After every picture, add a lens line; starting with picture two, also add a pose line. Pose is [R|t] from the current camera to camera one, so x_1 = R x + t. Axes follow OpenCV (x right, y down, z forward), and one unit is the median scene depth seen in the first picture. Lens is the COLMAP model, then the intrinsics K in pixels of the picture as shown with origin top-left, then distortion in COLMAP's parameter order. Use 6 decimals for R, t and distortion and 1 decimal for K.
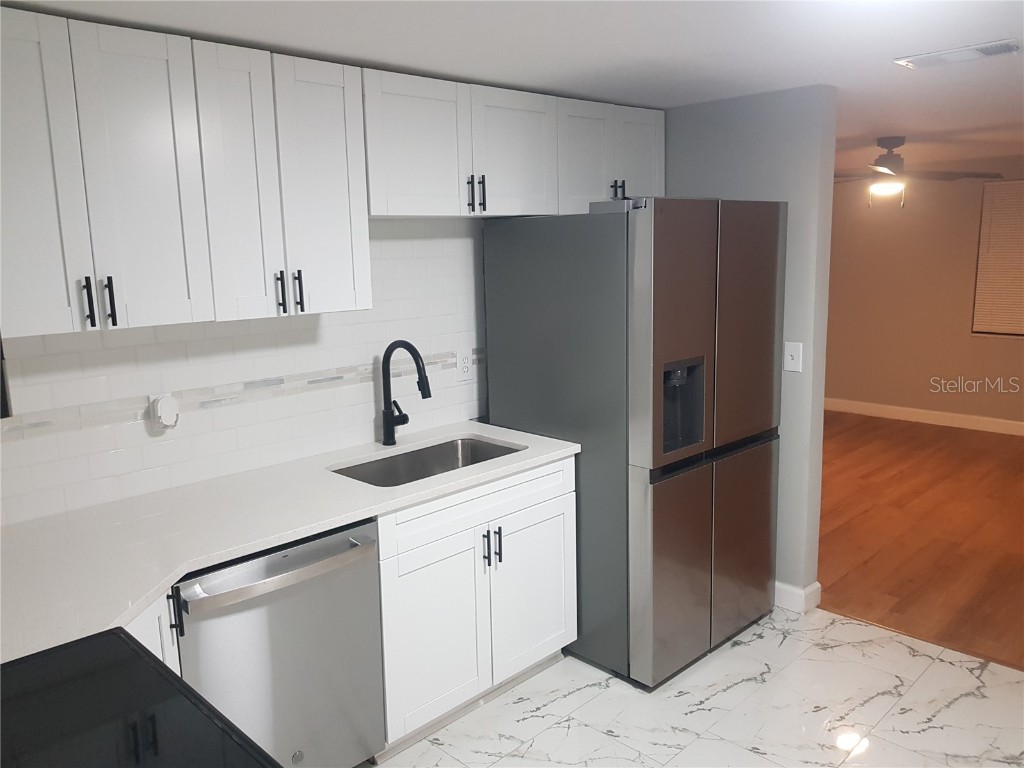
lens RADIAL K [[795.7, 0, 512.0], [0, 795.7, 384.0], [0, 0, 1]] dist [-0.002641, -0.004147]
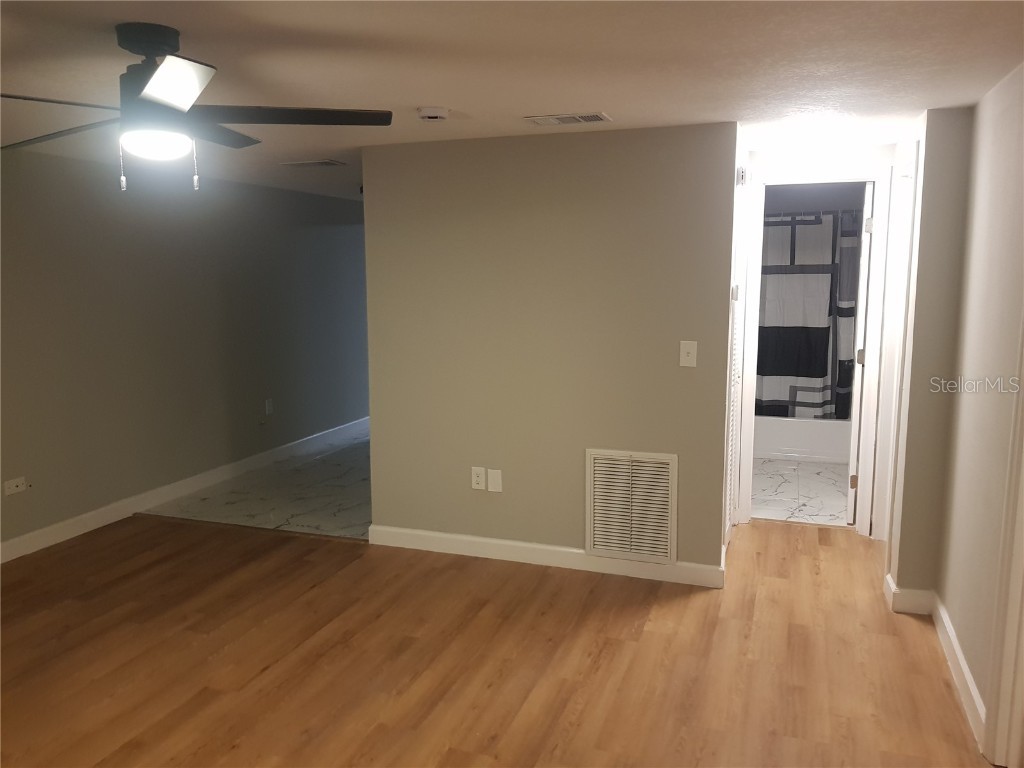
lens RADIAL K [[795.7, 0, 512.0], [0, 795.7, 384.0], [0, 0, 1]] dist [-0.002641, -0.004147]
pose [[-0.903456, 0.093045, -0.418462, 0.780727], [-0.048089, 0.948002, 0.314611, -0.424903], [0.425975, 0.304361, -0.852003, 2.383575]]
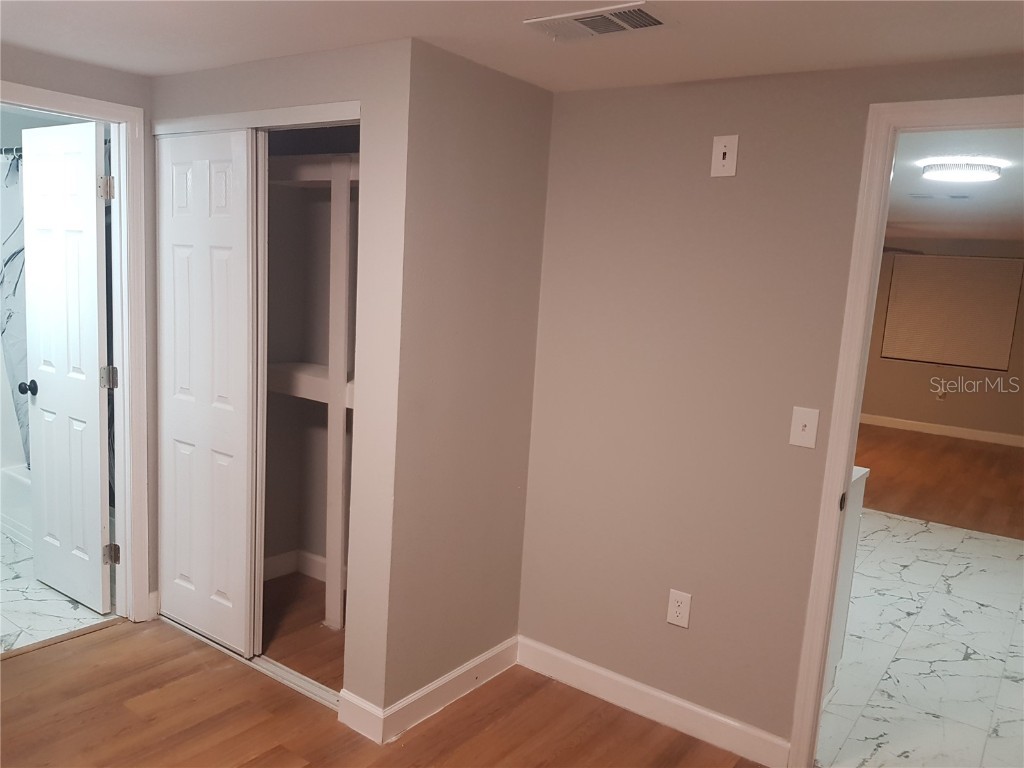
lens RADIAL K [[795.7, 0, 512.0], [0, 795.7, 384.0], [0, 0, 1]] dist [-0.002641, -0.004147]
pose [[0.984907, 0.061445, 0.161810, -0.639551], [-0.056723, 0.997823, -0.033641, 0.146467], [-0.163525, 0.023955, 0.986248, -0.632853]]
